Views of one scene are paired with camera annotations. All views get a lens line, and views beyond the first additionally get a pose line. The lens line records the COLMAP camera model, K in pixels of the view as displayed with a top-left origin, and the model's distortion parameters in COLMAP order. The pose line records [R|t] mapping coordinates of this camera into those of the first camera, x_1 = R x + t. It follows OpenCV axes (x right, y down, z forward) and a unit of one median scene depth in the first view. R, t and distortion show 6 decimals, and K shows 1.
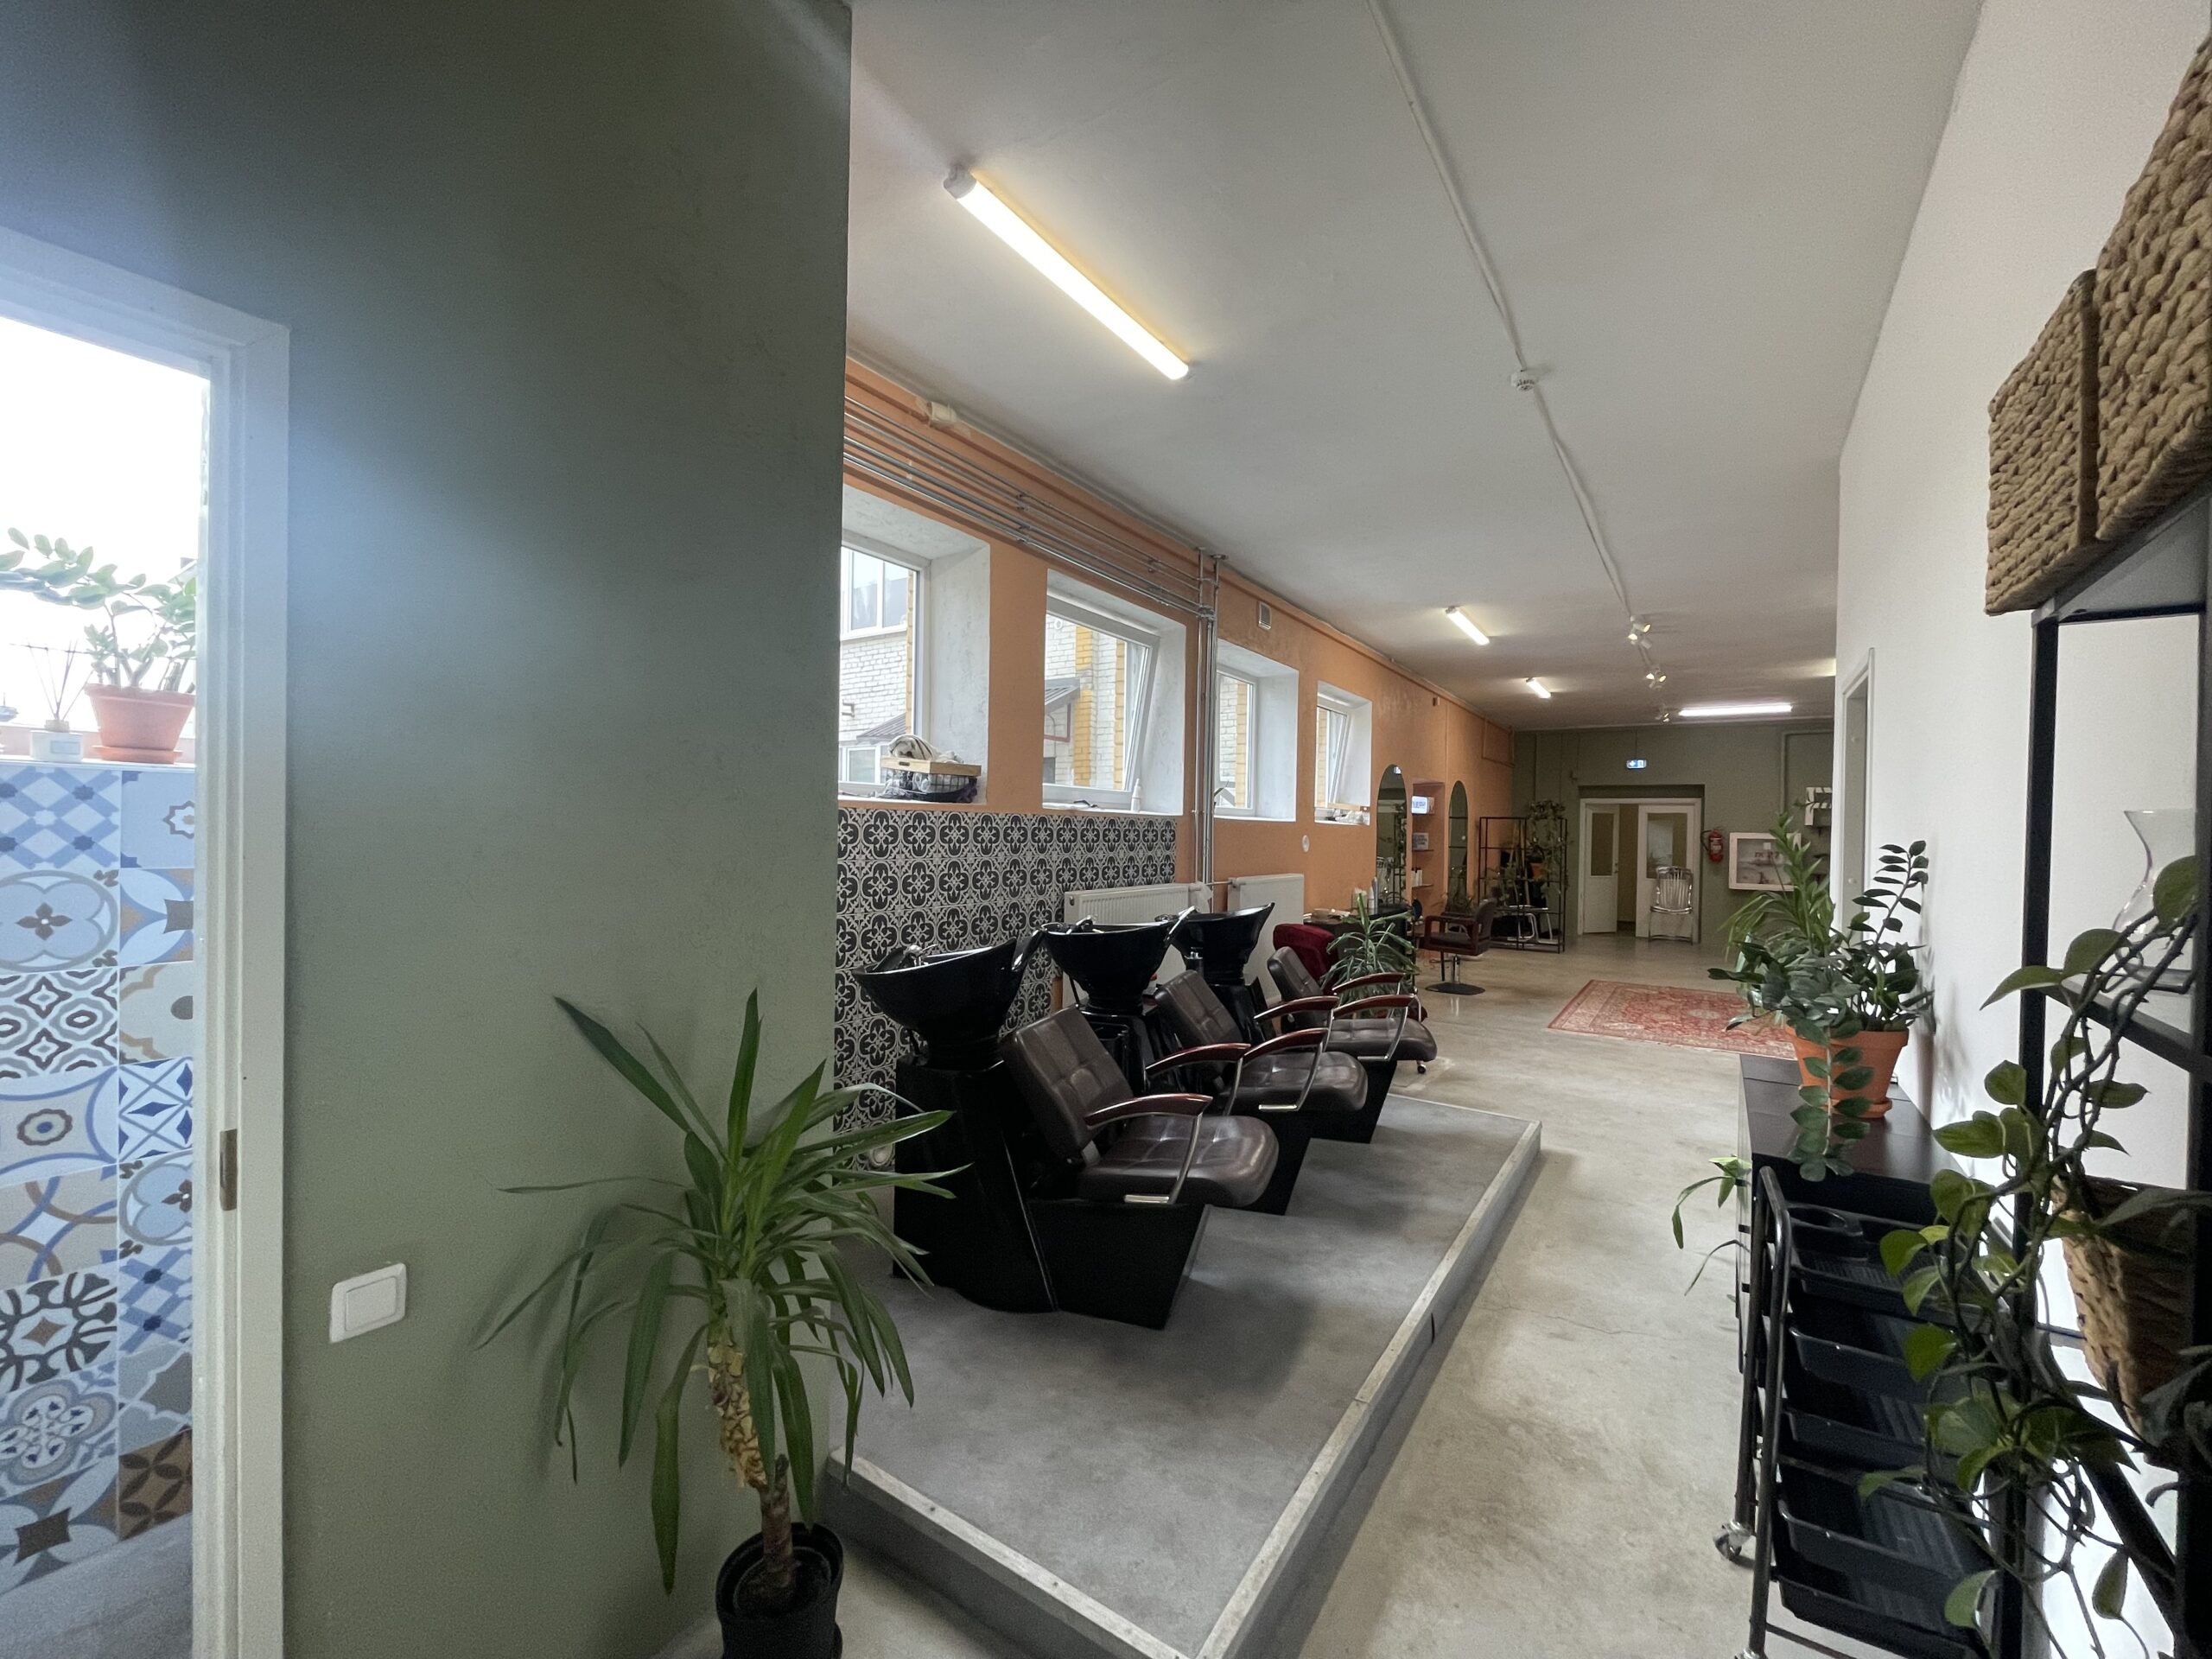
lens RADIAL K [[913.4, 0, 1093.7], [0, 913.4, 832.3], [0, 0, 1]] dist [-0.007416, 0.002112]
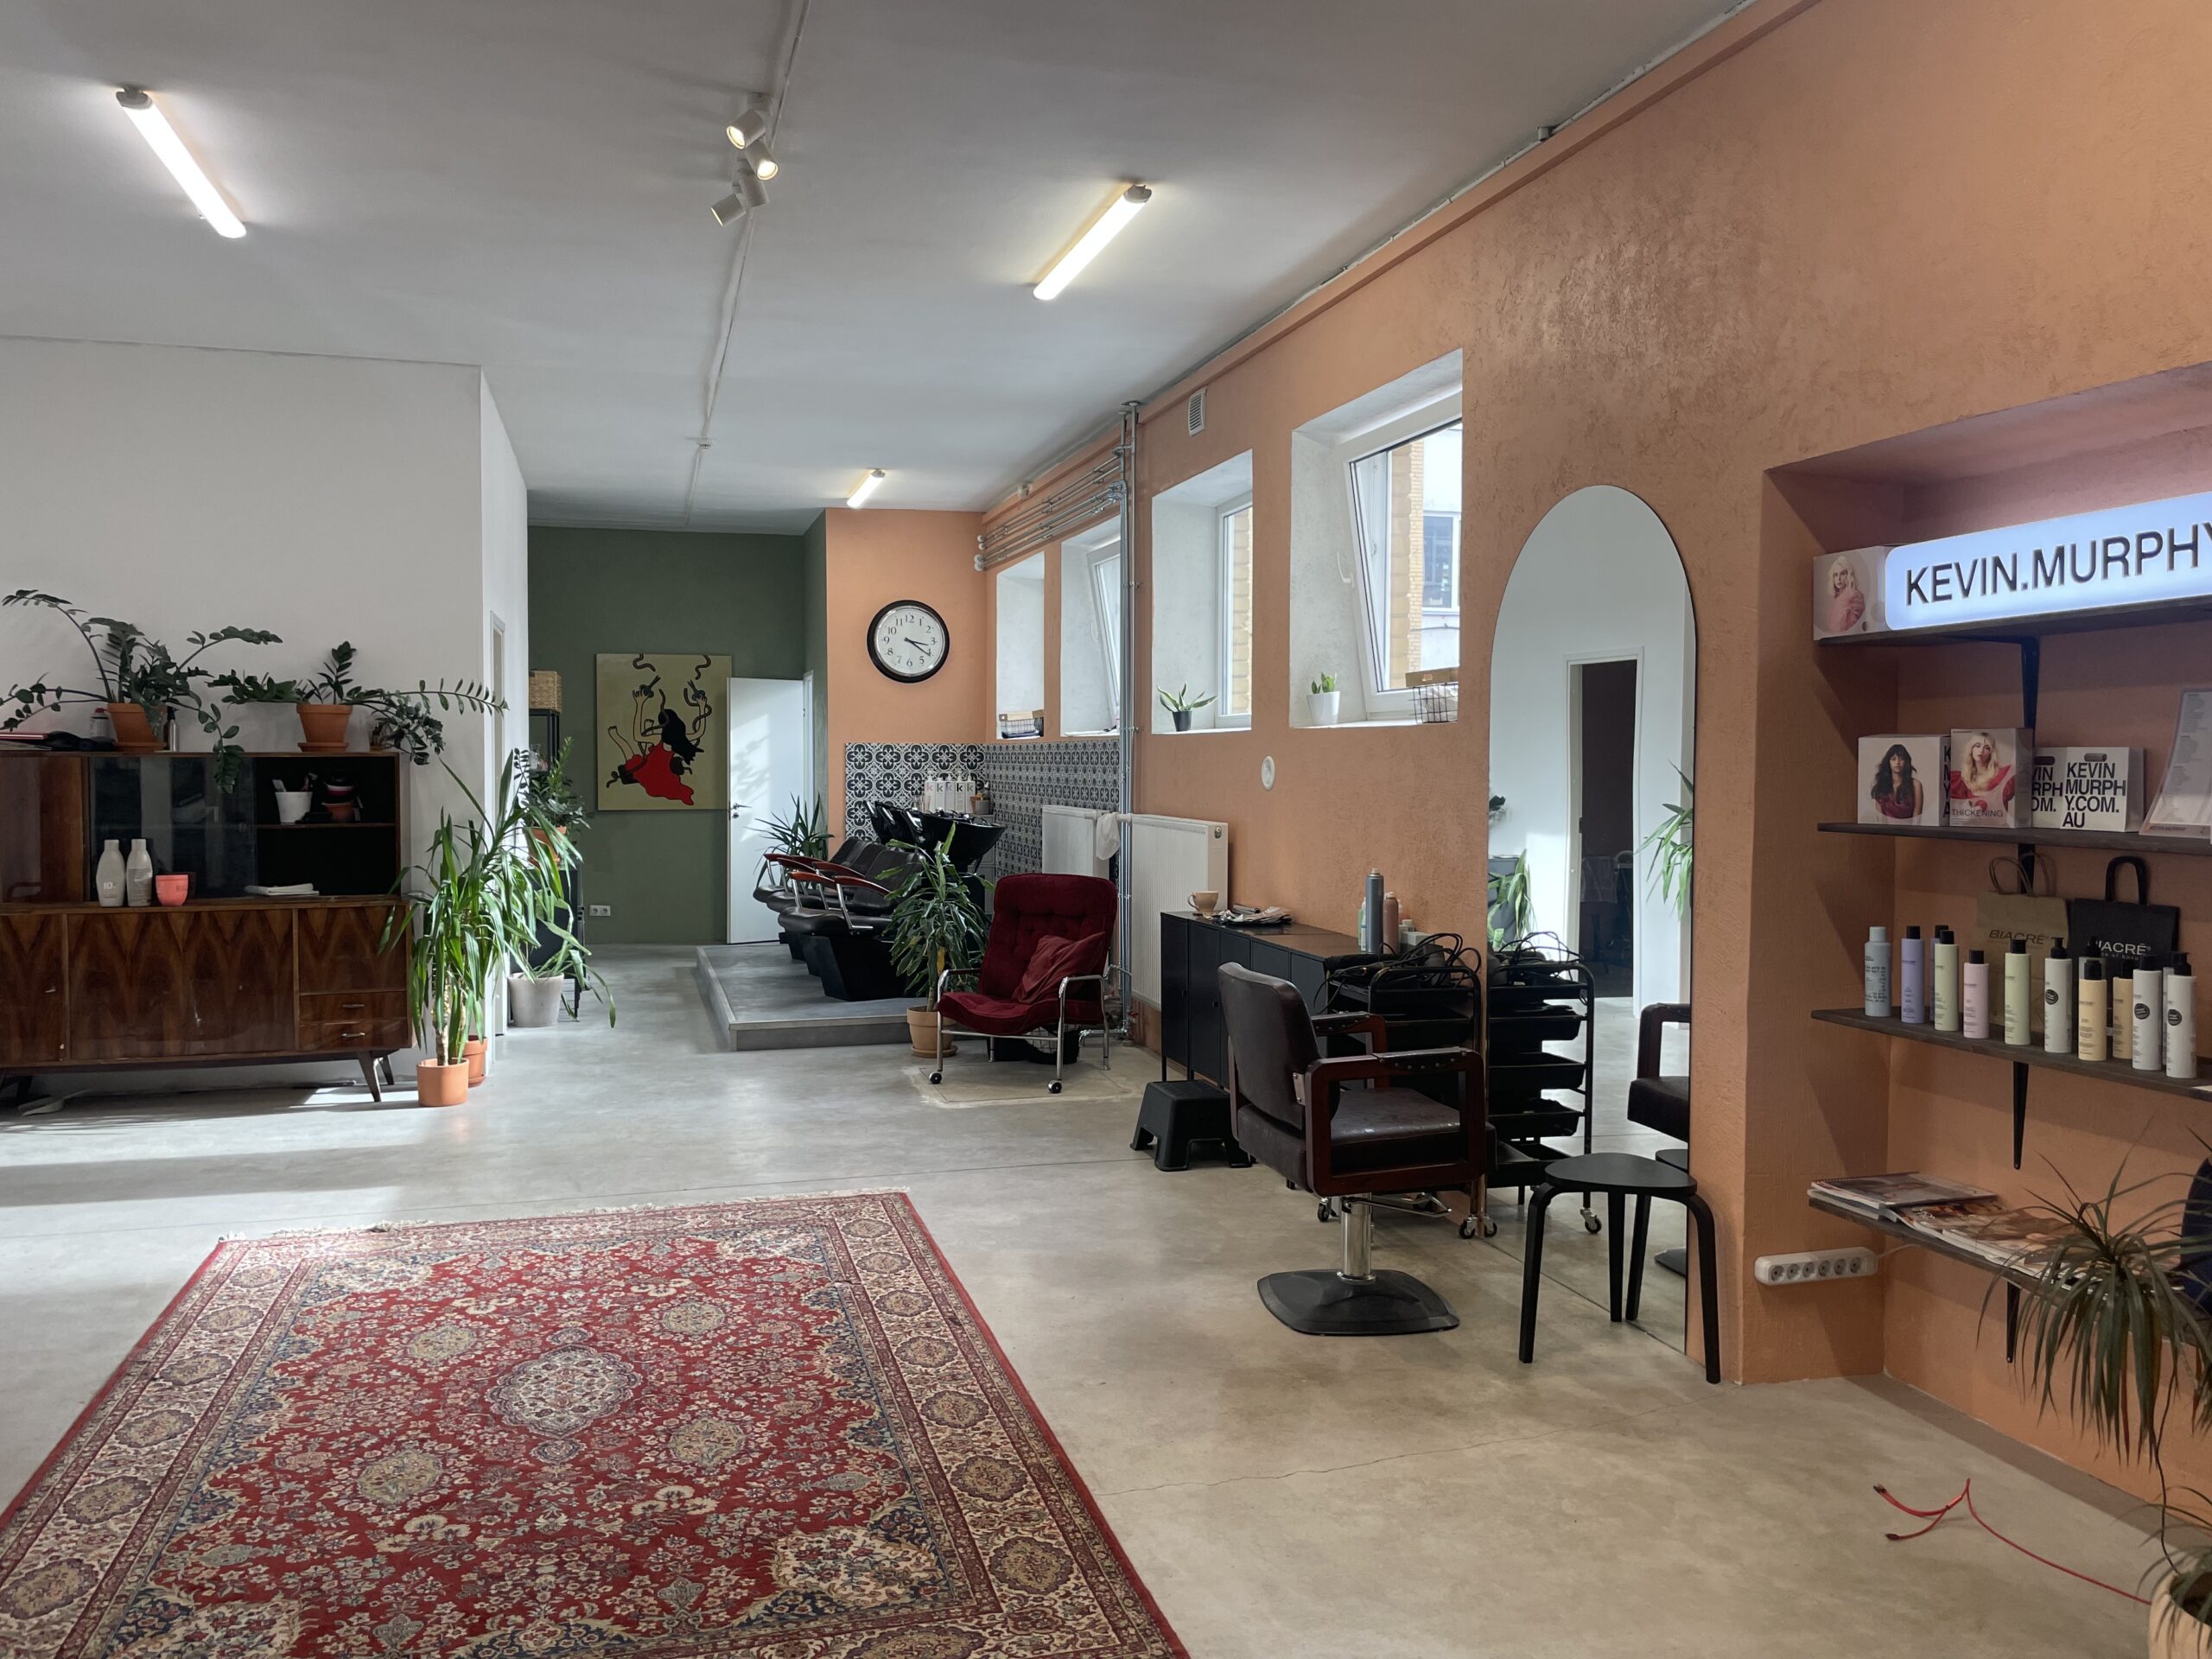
lens RADIAL K [[1671.3, 0, 1116.4], [0, 1671.3, 796.8], [0, 0, 1]] dist [0.048839, -0.054976]
pose [[-0.630290, -0.004207, -0.776348, 1.106611], [-0.019934, 0.999743, 0.010766, 0.020509], [0.776103, 0.022261, -0.630213, 1.660255]]
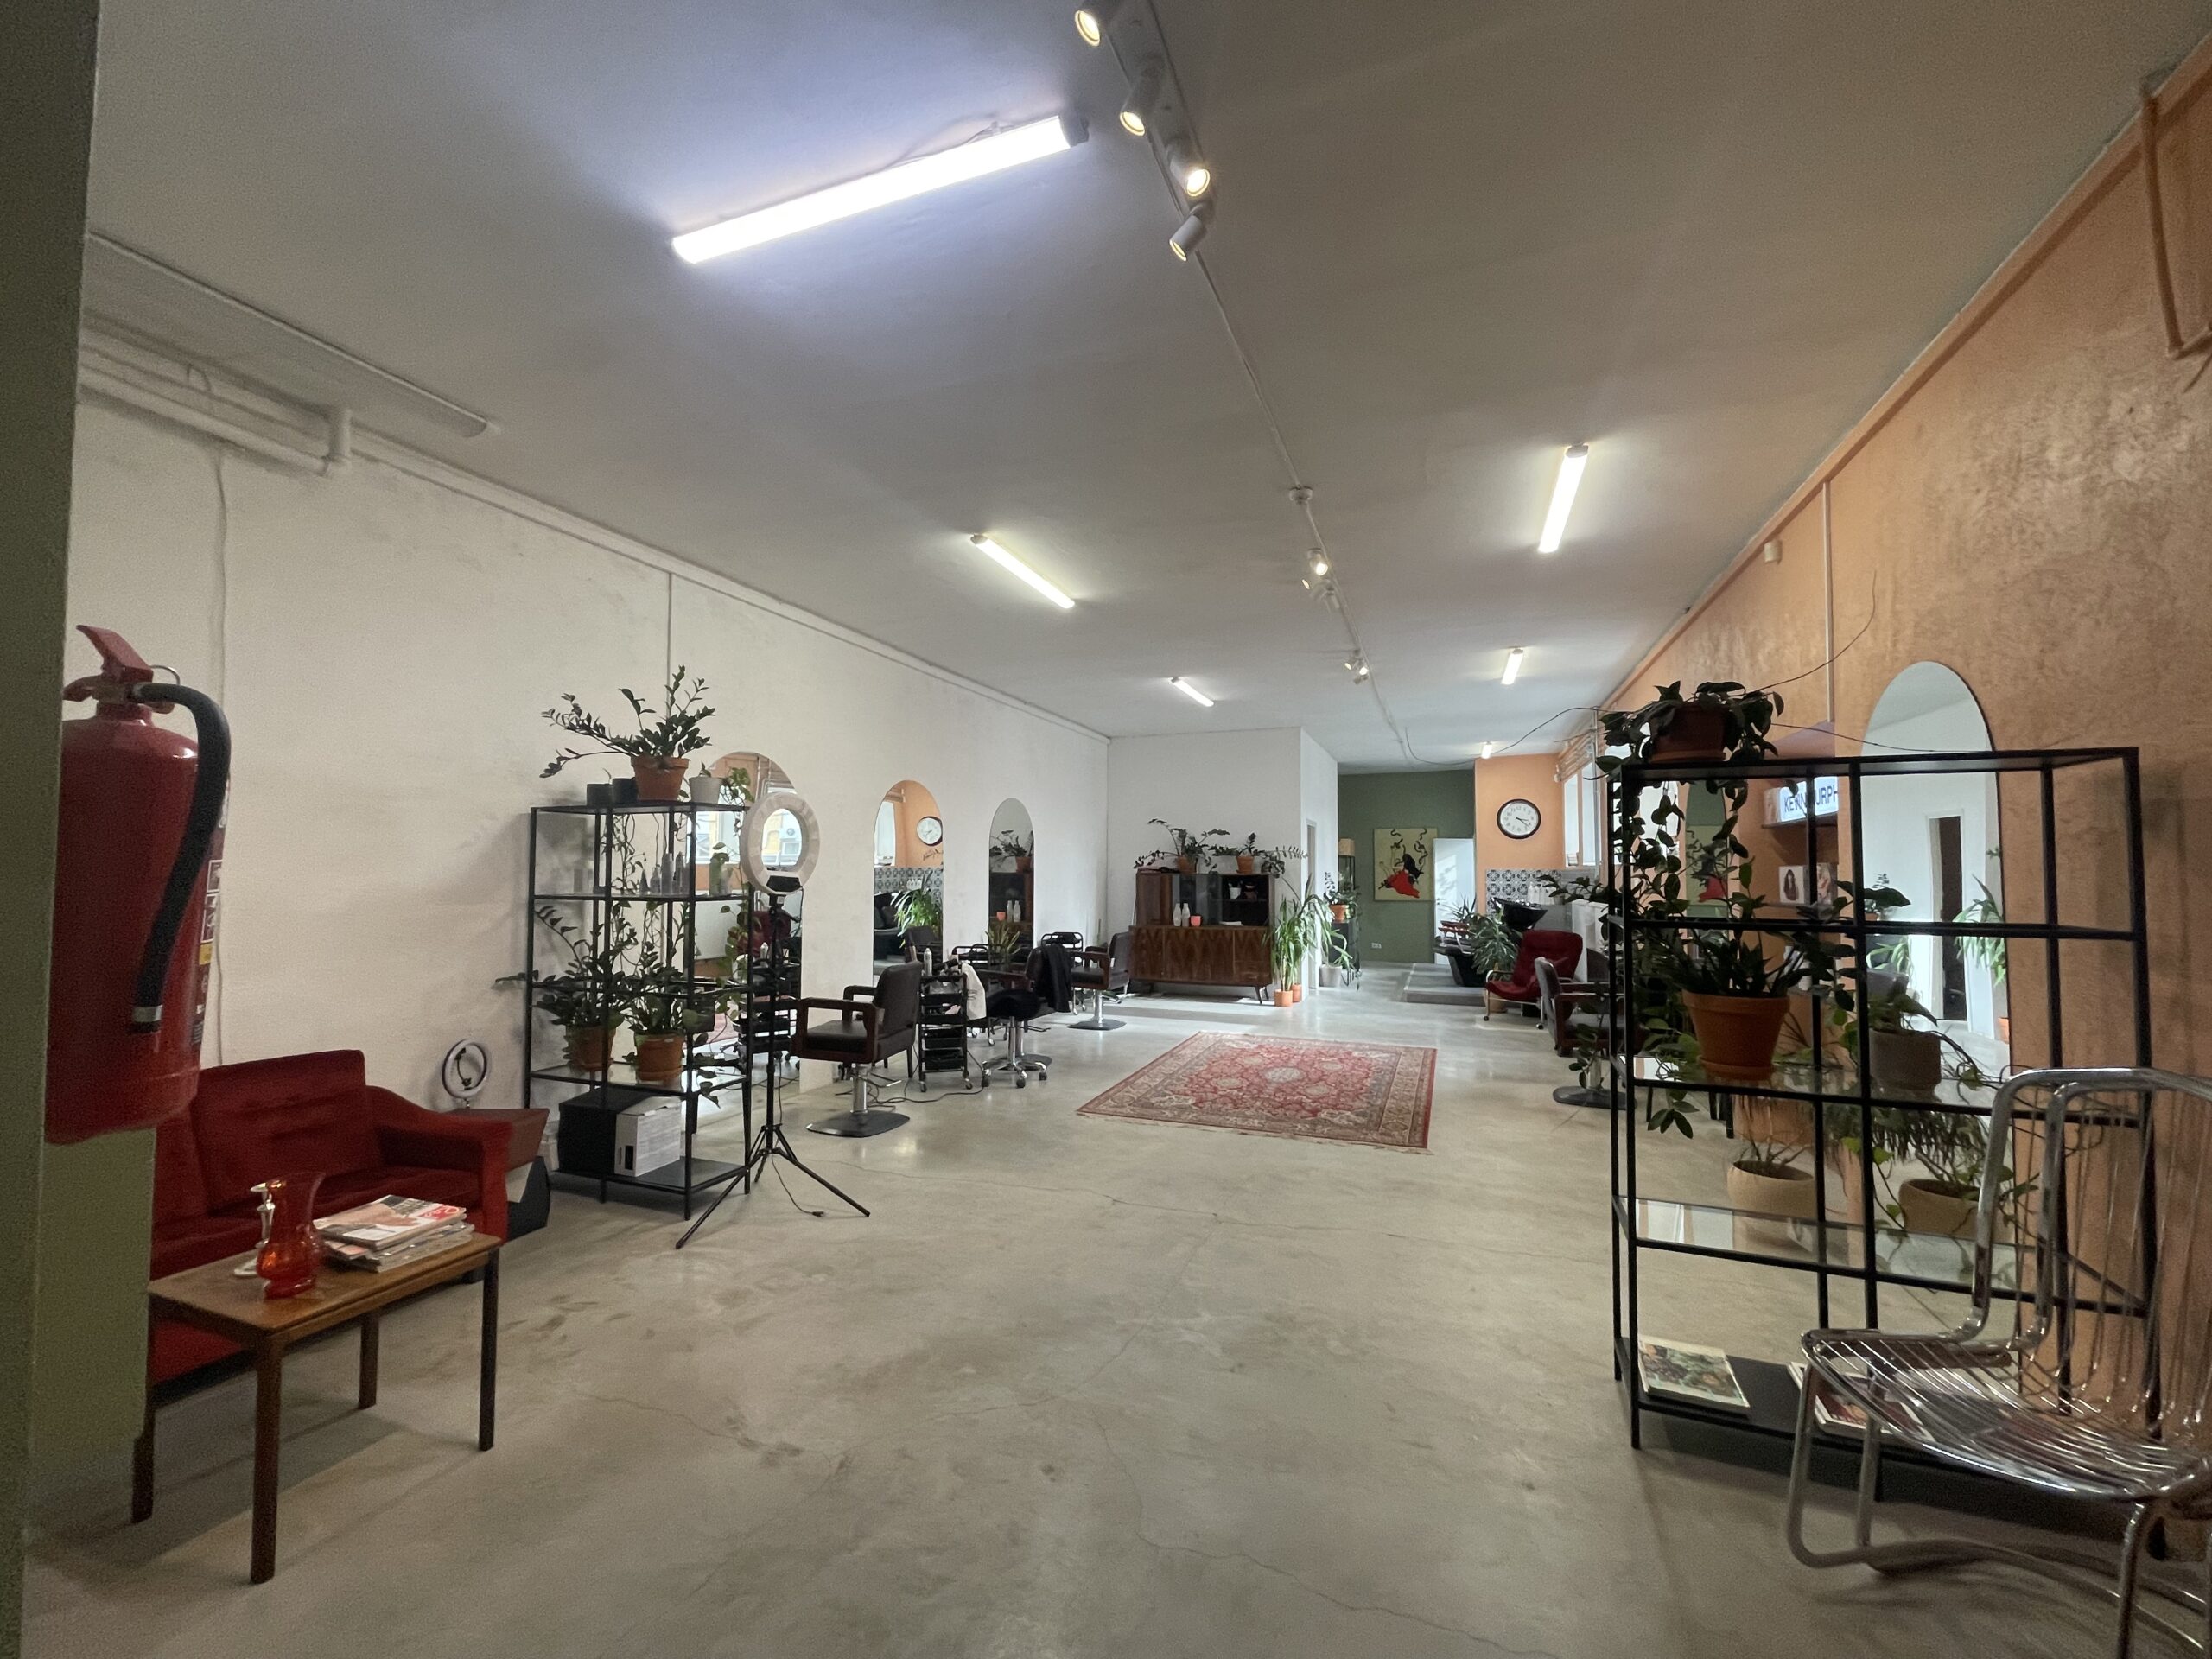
lens RADIAL K [[913.4, 0, 1096.3], [0, 913.4, 832.9], [0, 0, 1]] dist [-0.007416, 0.002112]
pose [[-0.972632, -0.035738, -0.229587, 1.209834], [-0.026053, 0.998644, -0.045079, 0.021433], [0.230886, -0.037864, -0.972244, 2.079081]]
